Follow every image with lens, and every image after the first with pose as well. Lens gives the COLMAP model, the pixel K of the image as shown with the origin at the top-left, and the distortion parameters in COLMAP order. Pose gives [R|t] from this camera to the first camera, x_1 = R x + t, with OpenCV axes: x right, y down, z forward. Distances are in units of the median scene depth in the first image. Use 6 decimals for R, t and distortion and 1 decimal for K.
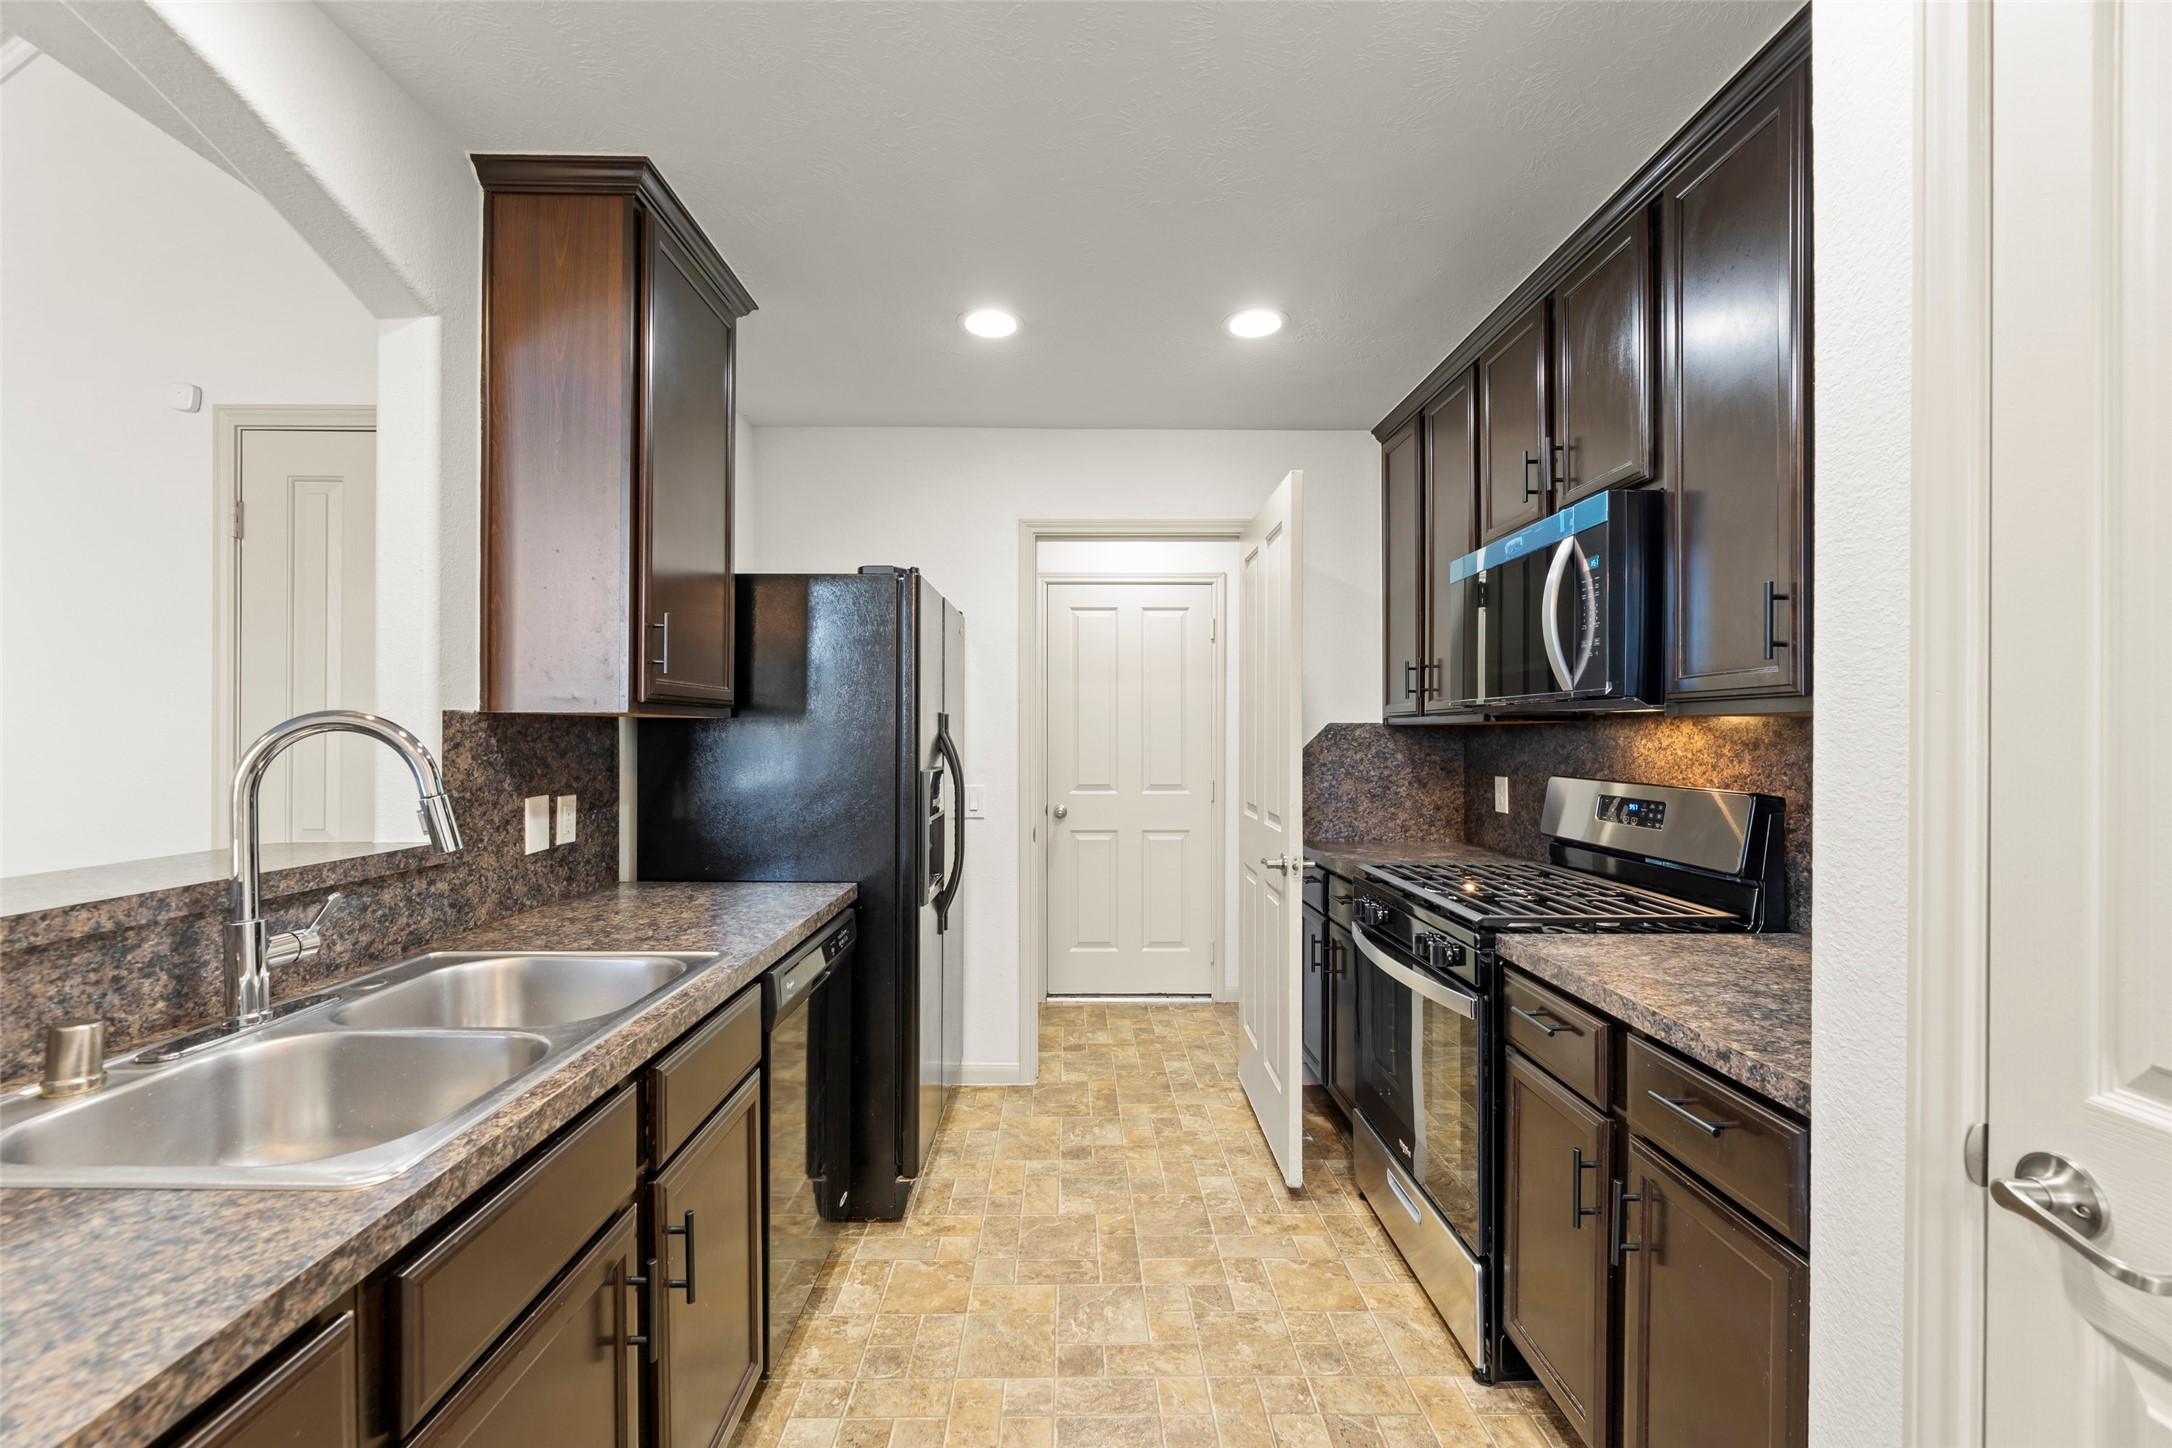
lens RADIAL K [[880.2, 0, 1075.9], [0, 880.2, 735.5], [0, 0, 1]] dist [0.000240, -0.000181]
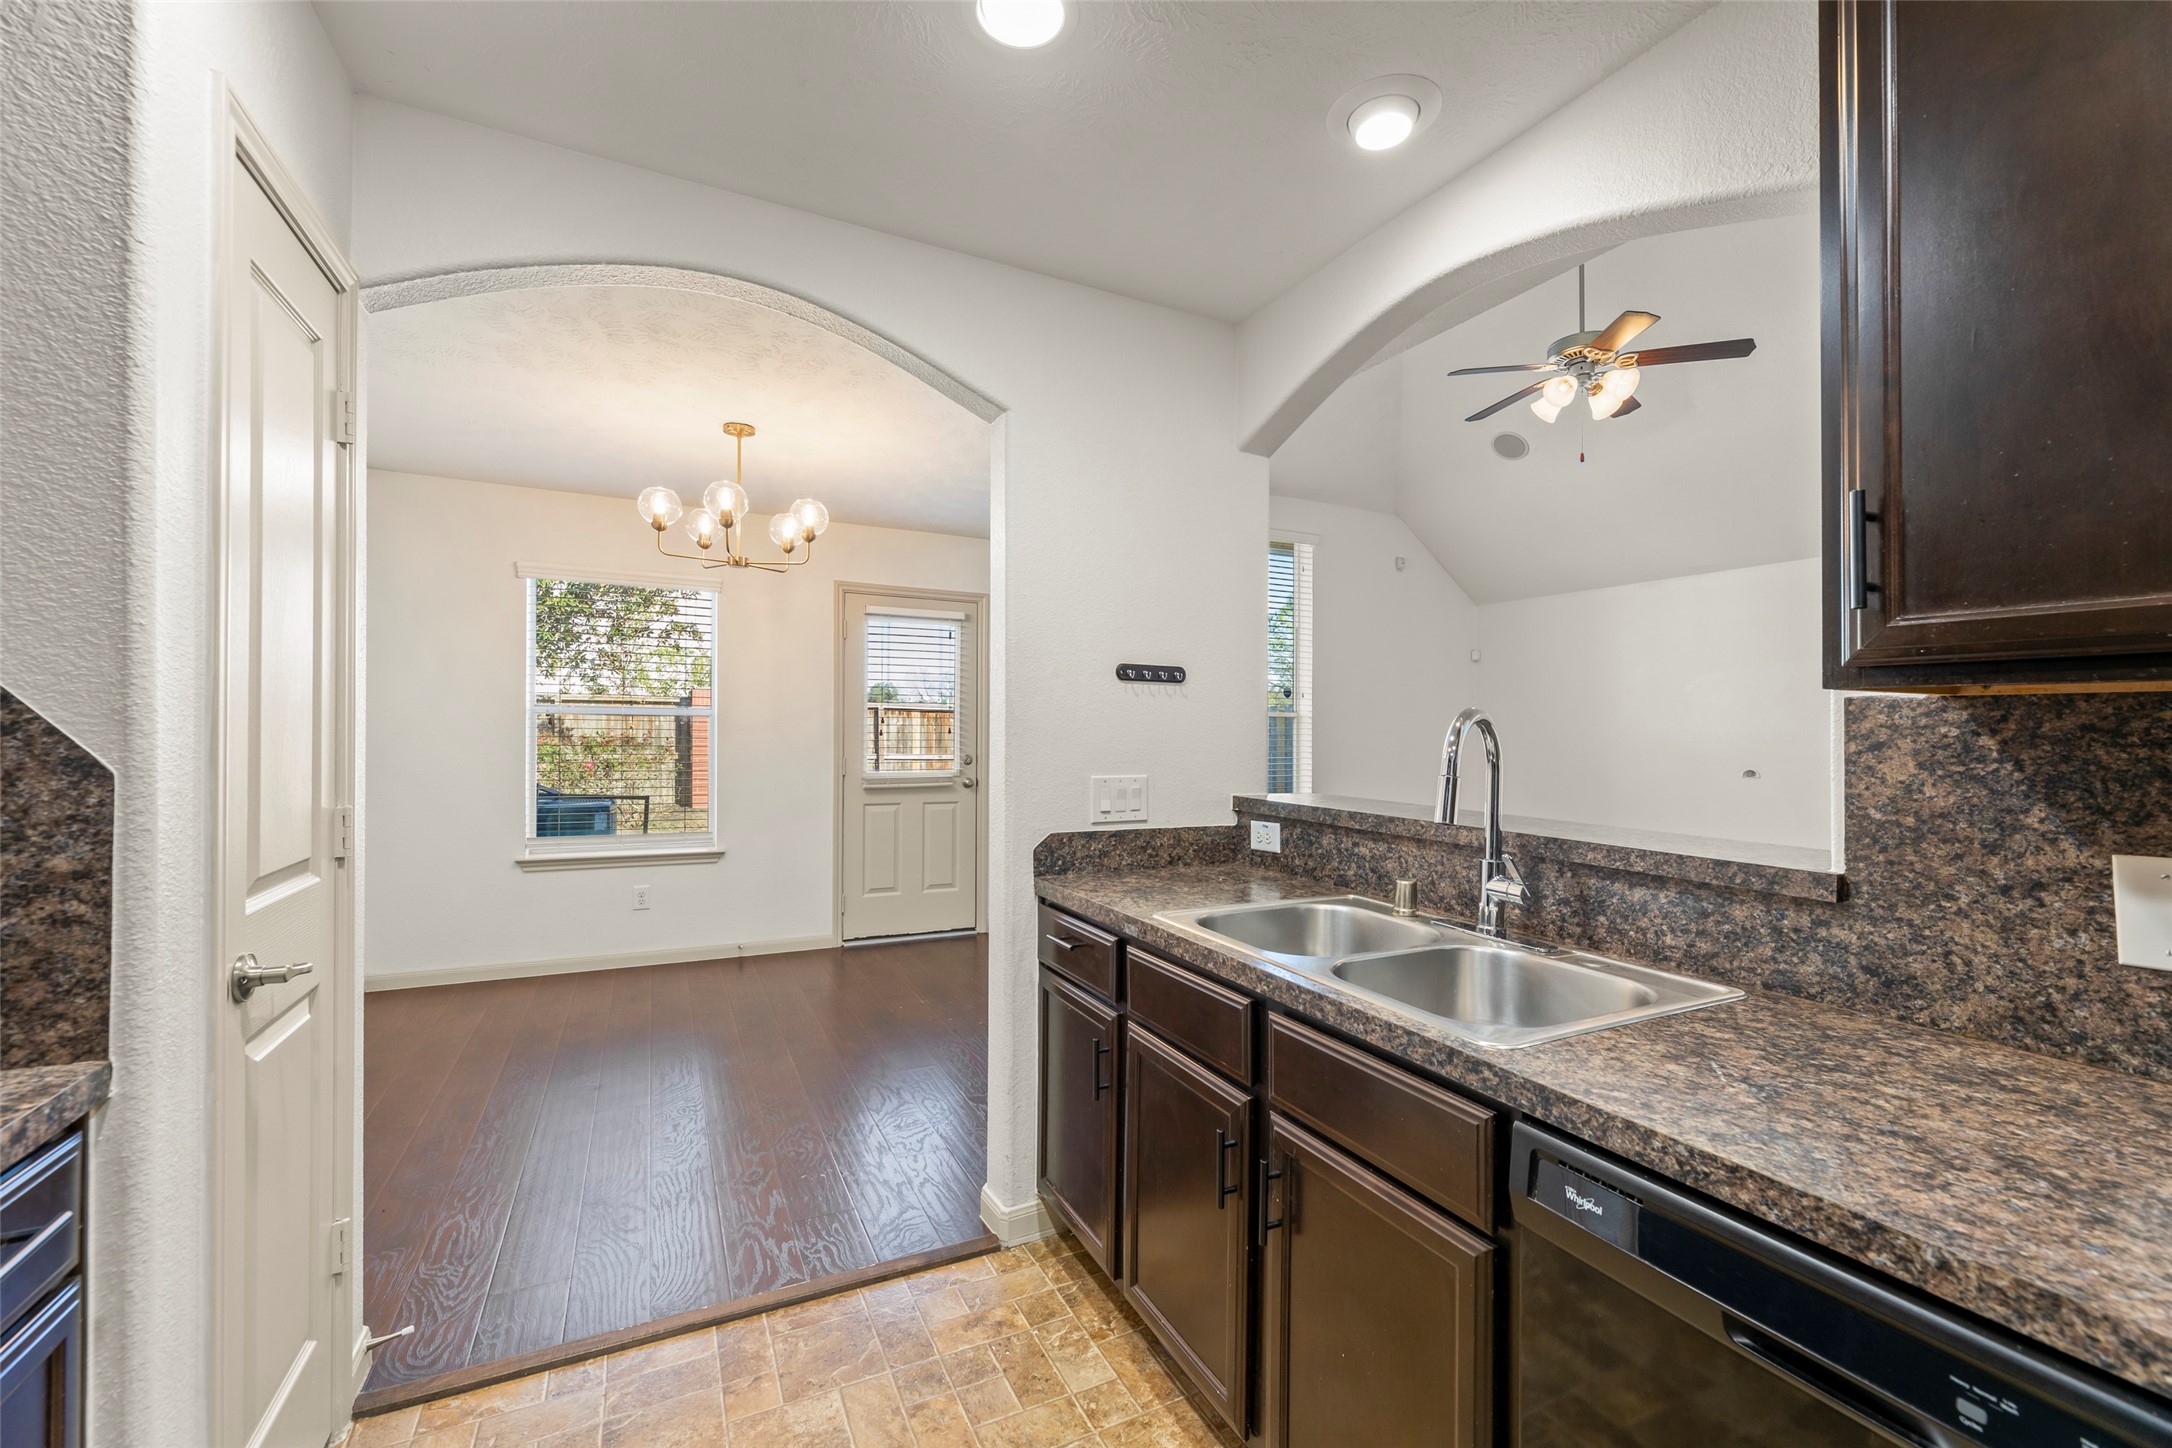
lens RADIAL K [[874.4, 0, 1078.1], [0, 874.4, 727.6], [0, 0, 1]] dist [0.000628, -0.002605]
pose [[-0.900114, -0.015405, -0.435383, 0.154994], [-0.017674, 0.999843, 0.001161, 0.006075], [0.435296, 0.008740, -0.900245, 1.180848]]
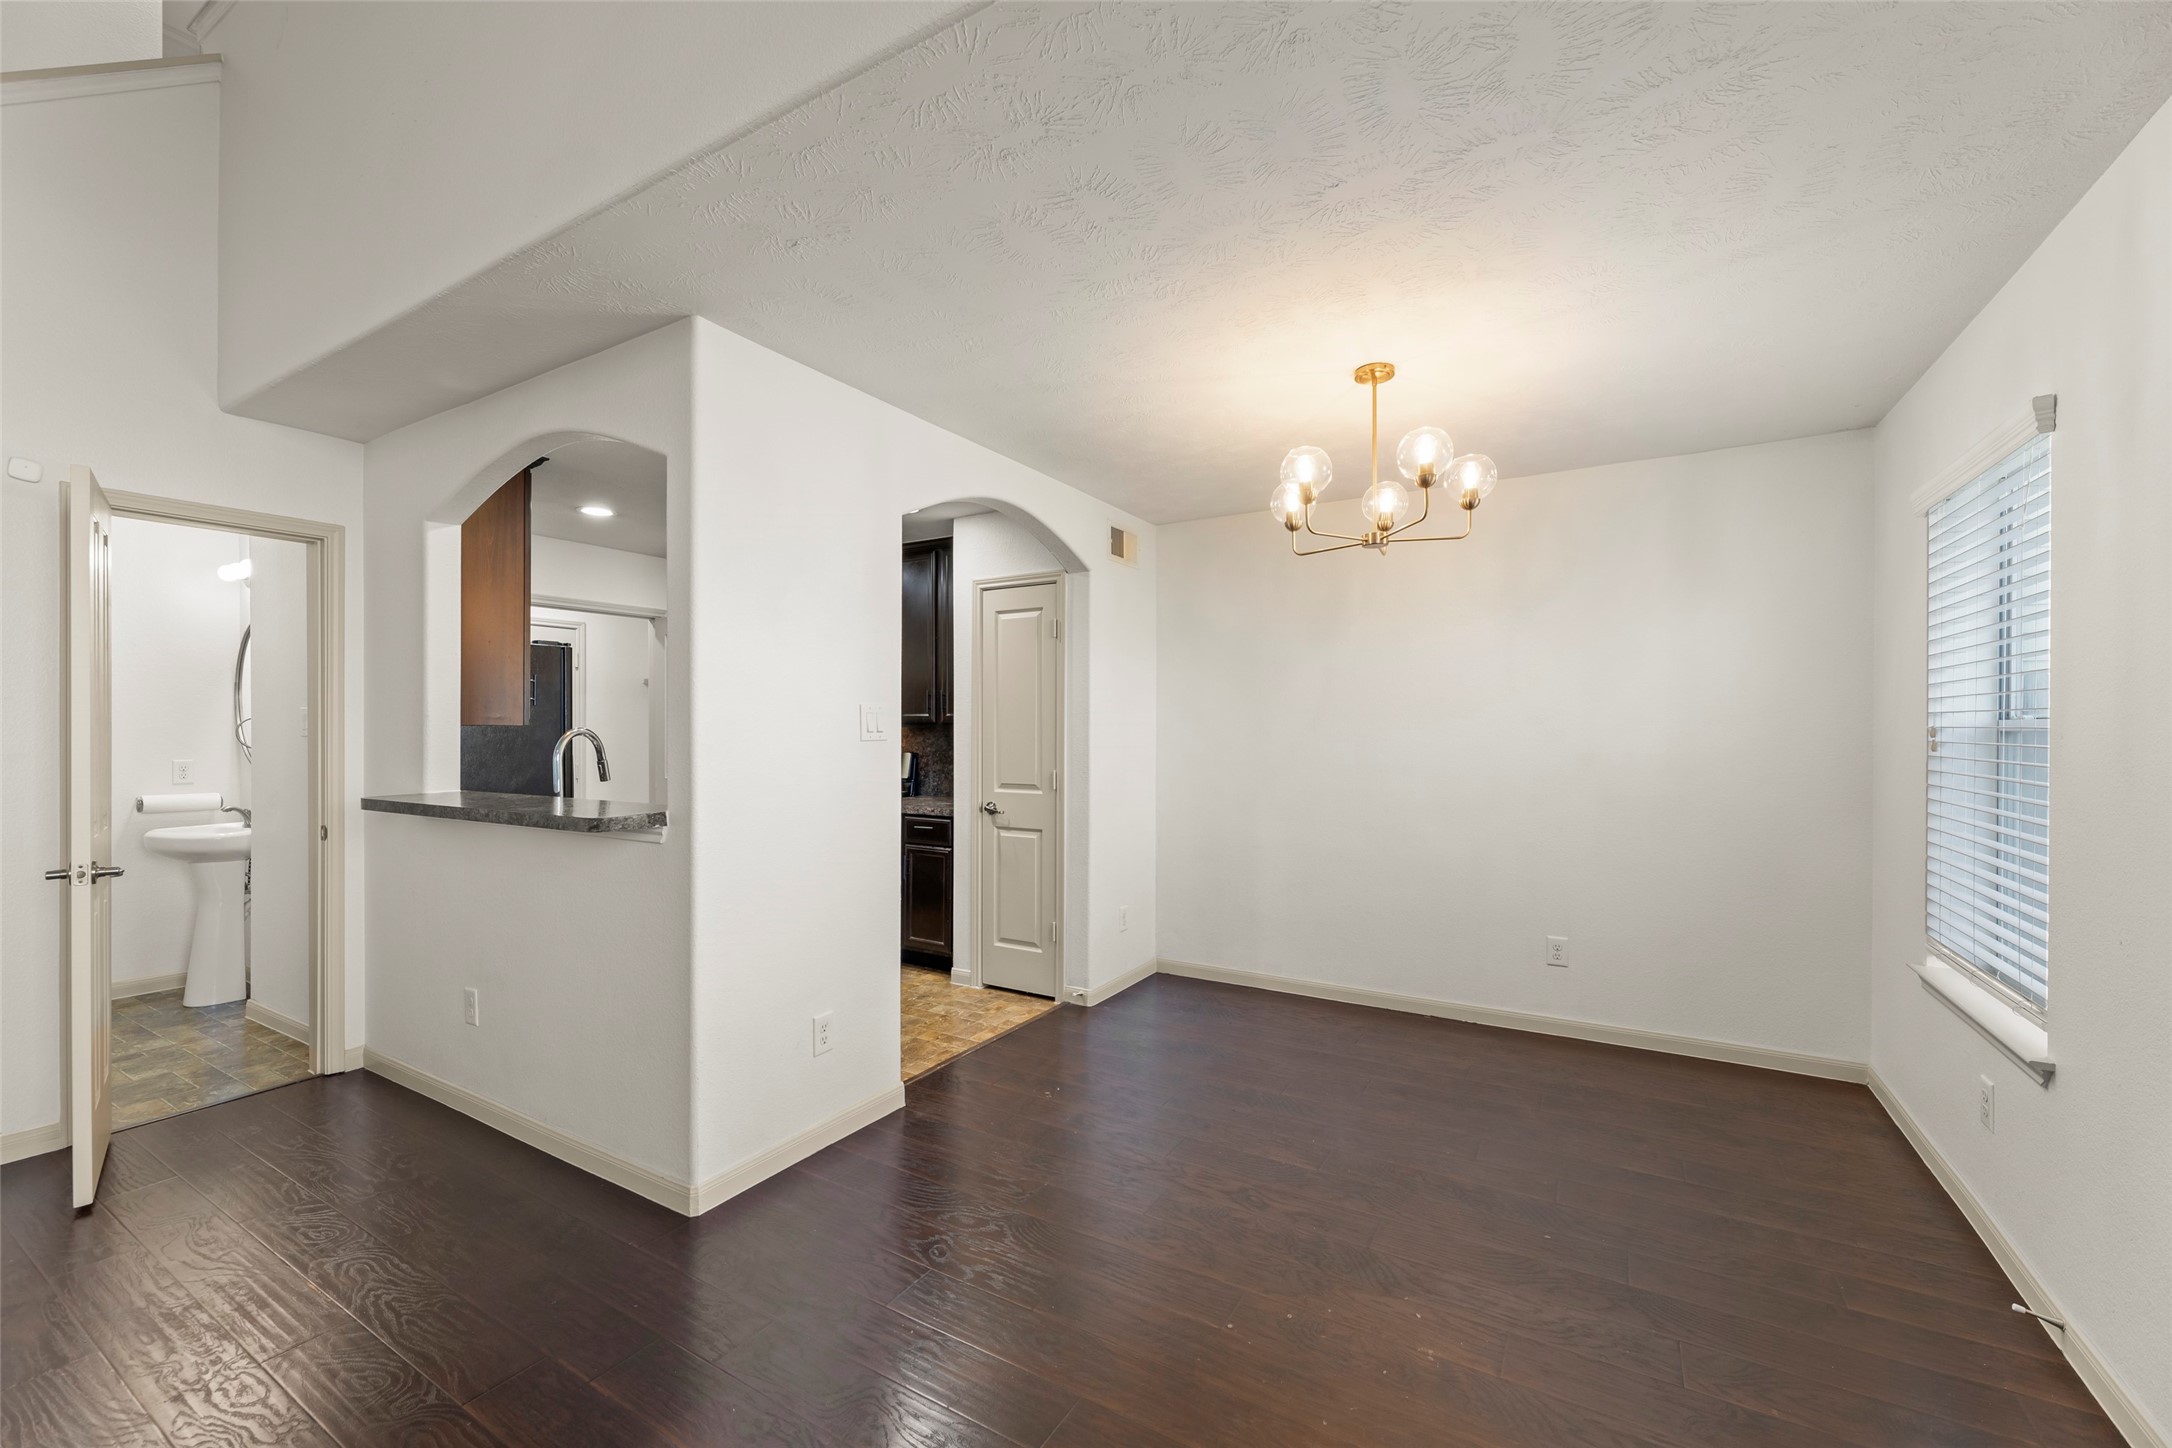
lens RADIAL K [[881.9, 0, 1070.6], [0, 881.9, 730.1], [0, 0, 1]] dist [-0.001522, -0.000168]
pose [[0.526023, -0.002585, 0.850466, -1.438154], [0.003250, 0.999994, 0.001030, -0.012227], [-0.850464, 0.002222, 0.526028, -1.020197]]
